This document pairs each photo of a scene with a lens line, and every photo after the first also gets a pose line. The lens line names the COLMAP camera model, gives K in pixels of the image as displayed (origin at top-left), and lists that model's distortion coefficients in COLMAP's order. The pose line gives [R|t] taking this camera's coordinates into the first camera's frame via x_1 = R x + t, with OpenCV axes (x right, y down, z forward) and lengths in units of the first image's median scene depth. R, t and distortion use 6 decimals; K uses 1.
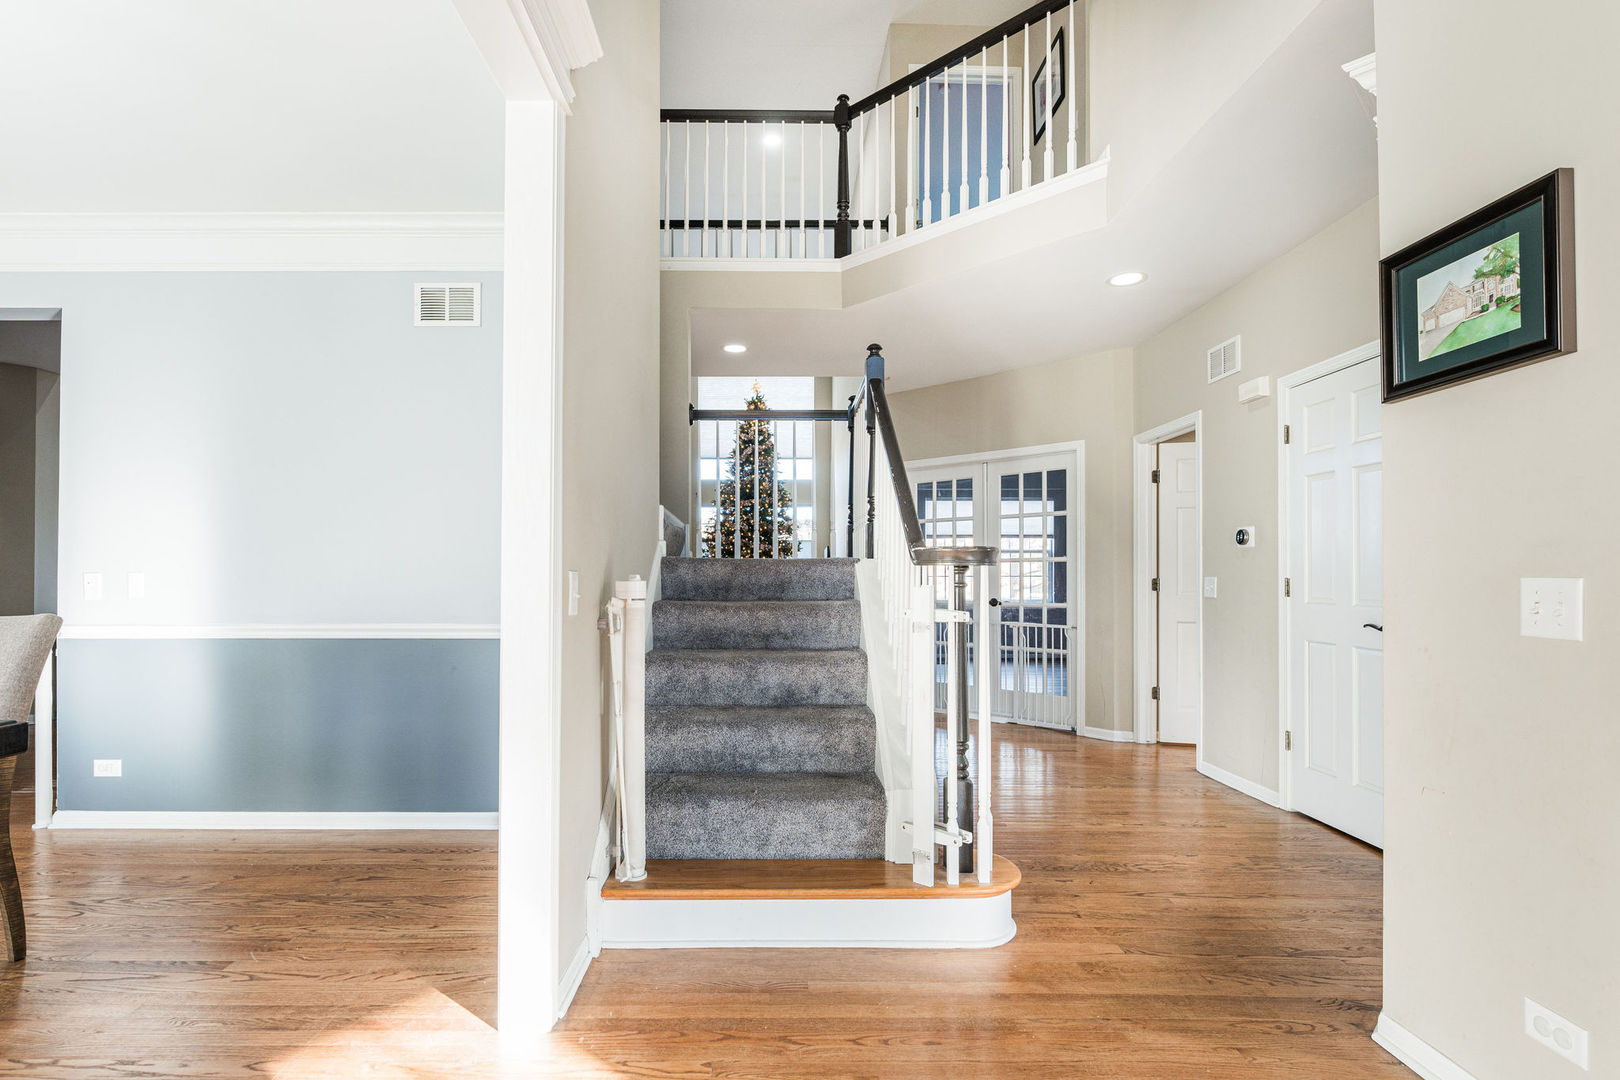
lens RADIAL K [[783.1, 0, 806.9], [0, 783.1, 574.0], [0, 0, 1]] dist [0.000041, -0.000387]
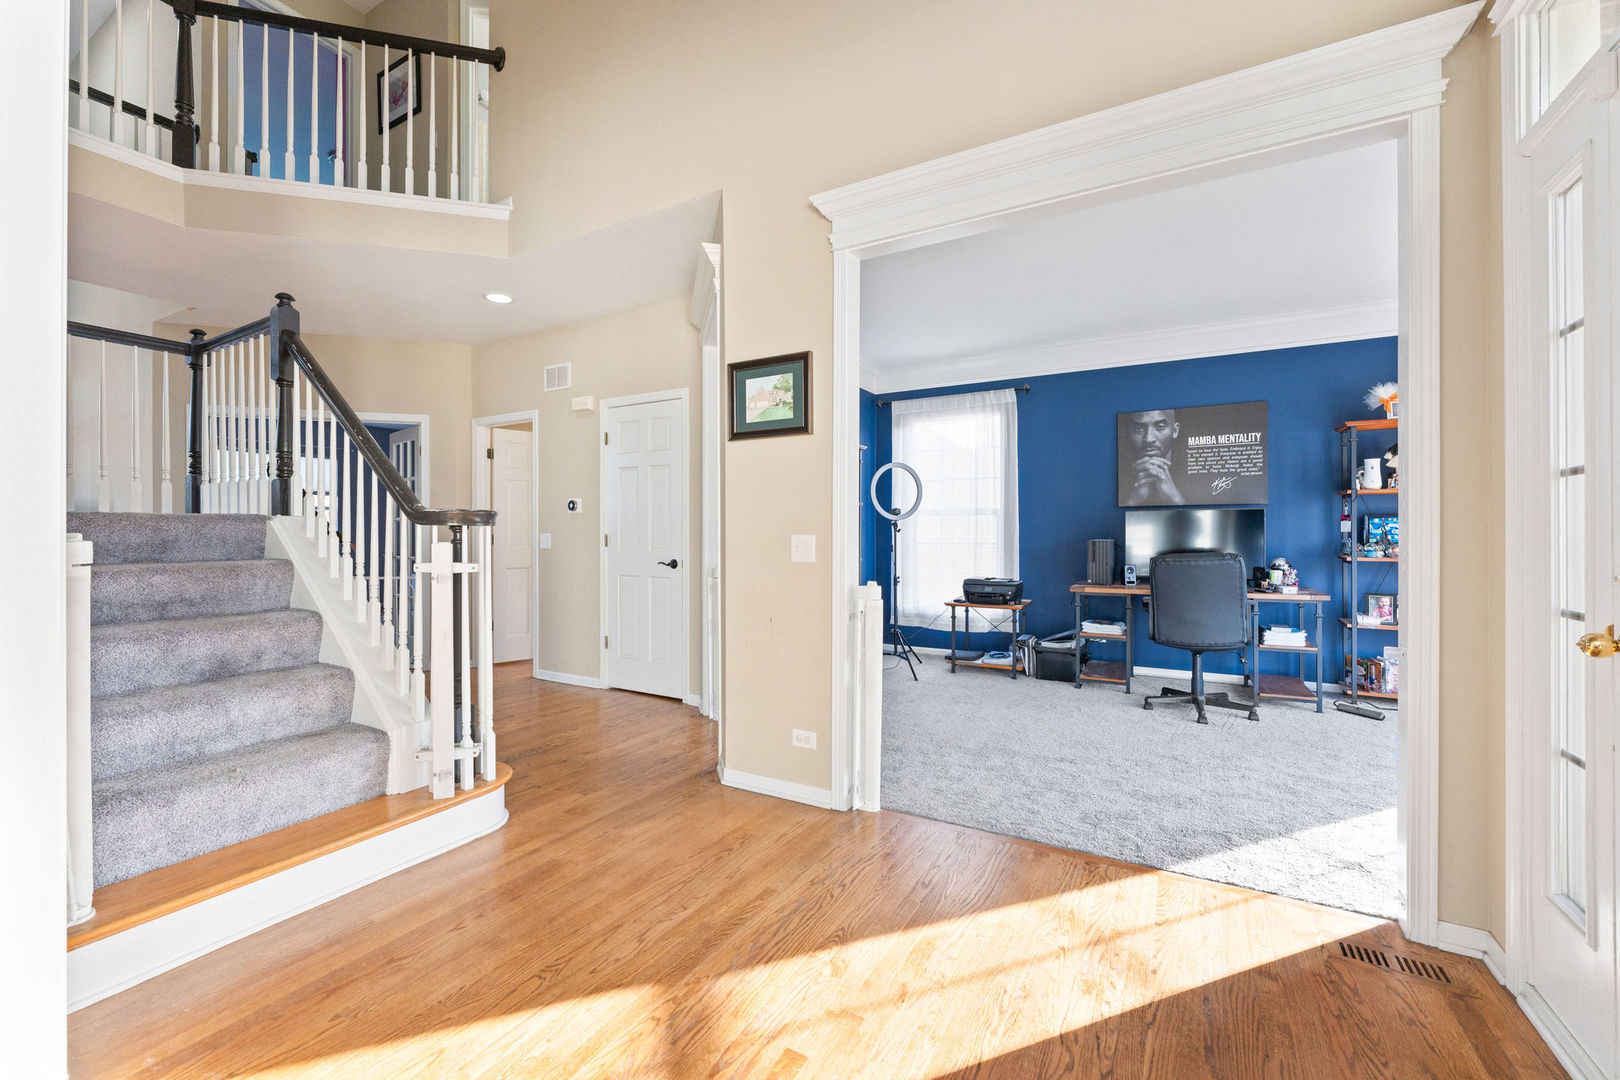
lens RADIAL K [[680.2, 0, 810.0], [0, 680.2, 540.0], [0, 0, 1]] dist [-0.000469, -0.000177]
pose [[0.488642, -0.010798, 0.872418, -0.435433], [-0.002920, 0.999898, 0.014011, -0.004311], [-0.872480, -0.009393, 0.488560, 0.029279]]
